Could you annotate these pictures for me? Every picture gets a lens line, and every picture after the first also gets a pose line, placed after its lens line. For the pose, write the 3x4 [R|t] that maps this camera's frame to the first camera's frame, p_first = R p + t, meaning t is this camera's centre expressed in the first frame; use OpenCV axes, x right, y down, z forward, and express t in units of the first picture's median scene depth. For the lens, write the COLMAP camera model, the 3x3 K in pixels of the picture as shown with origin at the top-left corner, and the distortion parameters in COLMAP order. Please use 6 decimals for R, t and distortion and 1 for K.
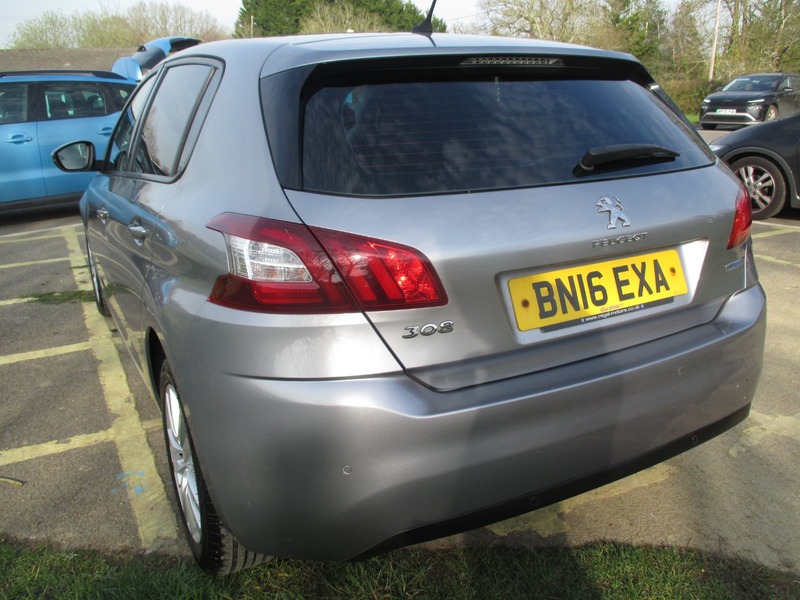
lens RADIAL K [[665.5, 0, 401.1], [0, 665.5, 304.5], [0, 0, 1]] dist [-0.037050, 0.003632]
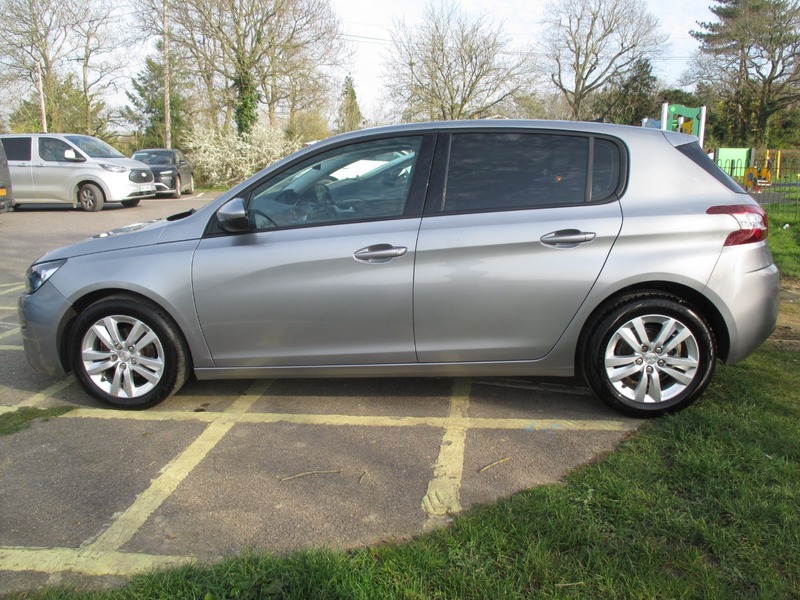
lens RADIAL K [[665.5, 0, 399.6], [0, 665.5, 310.1], [0, 0, 1]] dist [-0.037050, 0.003632]
pose [[0.559591, -0.172925, 0.810528, -1.974660], [0.253349, 0.966866, 0.031366, -0.103667], [-0.789096, 0.187795, 0.584860, 0.454340]]
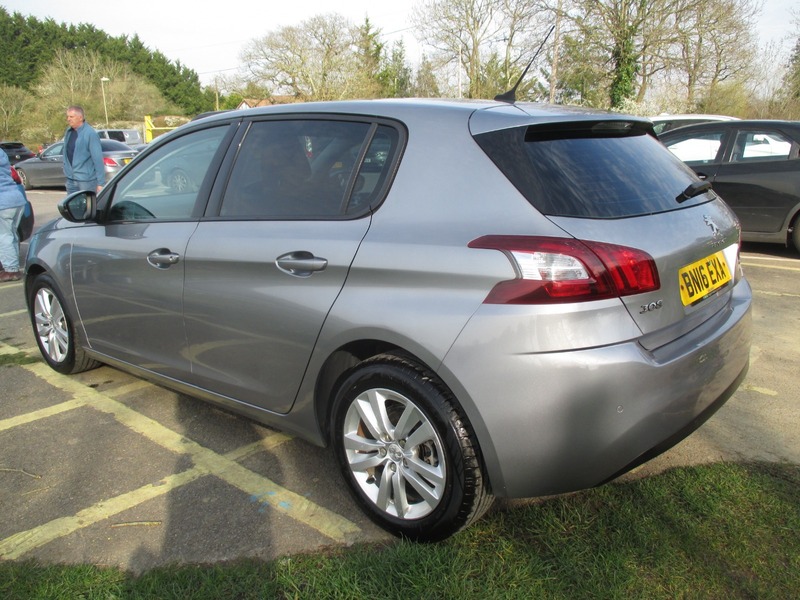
lens RADIAL K [[665.5, 0, 400.6], [0, 665.5, 308.2], [0, 0, 1]] dist [-0.037050, 0.003632]
pose [[0.938353, -0.080239, 0.336236, -0.649547], [0.101850, 0.993684, -0.047109, 0.035822], [-0.330332, 0.078451, 0.940599, -0.128593]]
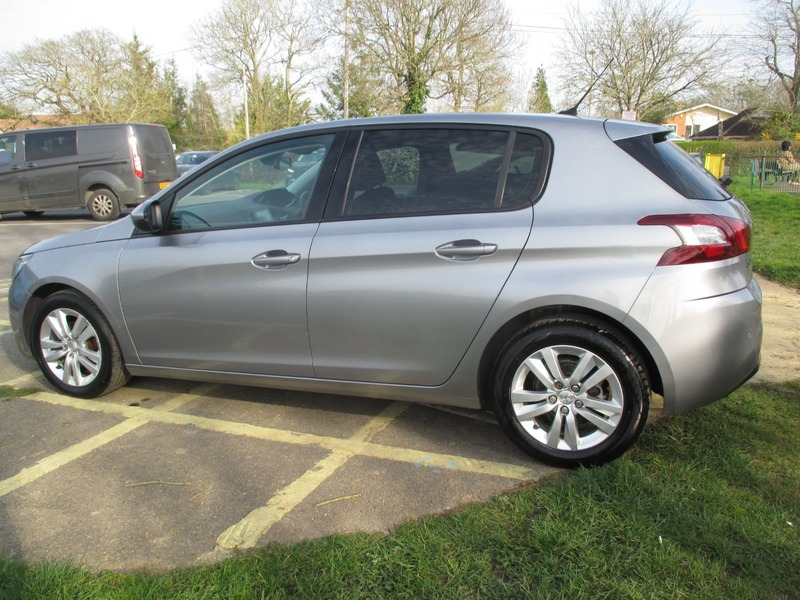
lens RADIAL K [[665.5, 0, 400.6], [0, 665.5, 310.1], [0, 0, 1]] dist [-0.037050, 0.003632]
pose [[0.774115, -0.140996, 0.617144, -1.394191], [0.198227, 0.979843, -0.024787, 0.012709], [-0.601209, 0.141522, 0.786460, 0.045485]]
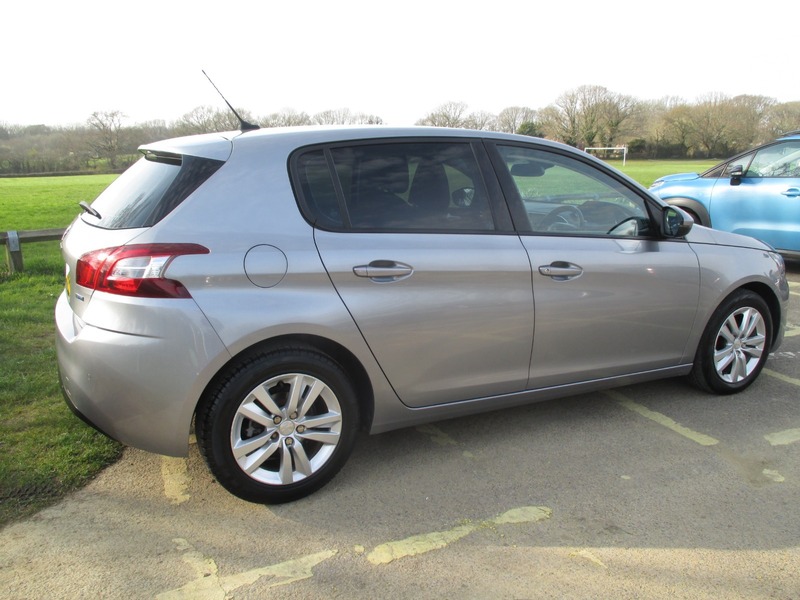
lens RADIAL K [[665.5, 0, 408.1], [0, 665.5, 306.1], [0, 0, 1]] dist [-0.037050, 0.003632]
pose [[-0.011807, 0.253042, -0.967383, 1.650796], [-0.307809, 0.919553, 0.244288, -0.531575], [0.951375, 0.300653, 0.067032, 1.401066]]
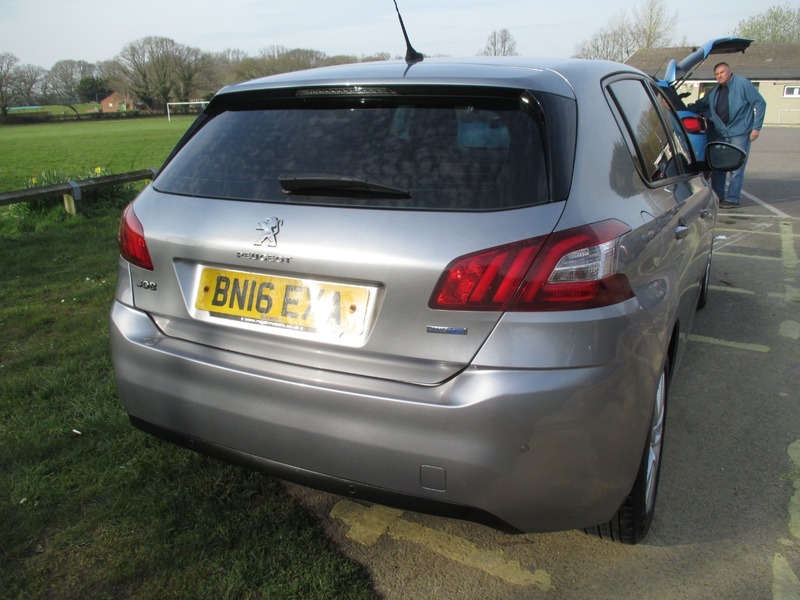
lens RADIAL K [[665.5, 0, 394.3], [0, 665.5, 309.0], [0, 0, 1]] dist [-0.037050, 0.003632]
pose [[0.558926, 0.261856, -0.786787, 1.000652], [-0.250404, 0.957834, 0.140898, -0.167374], [0.790506, 0.118262, 0.600928, 0.379452]]
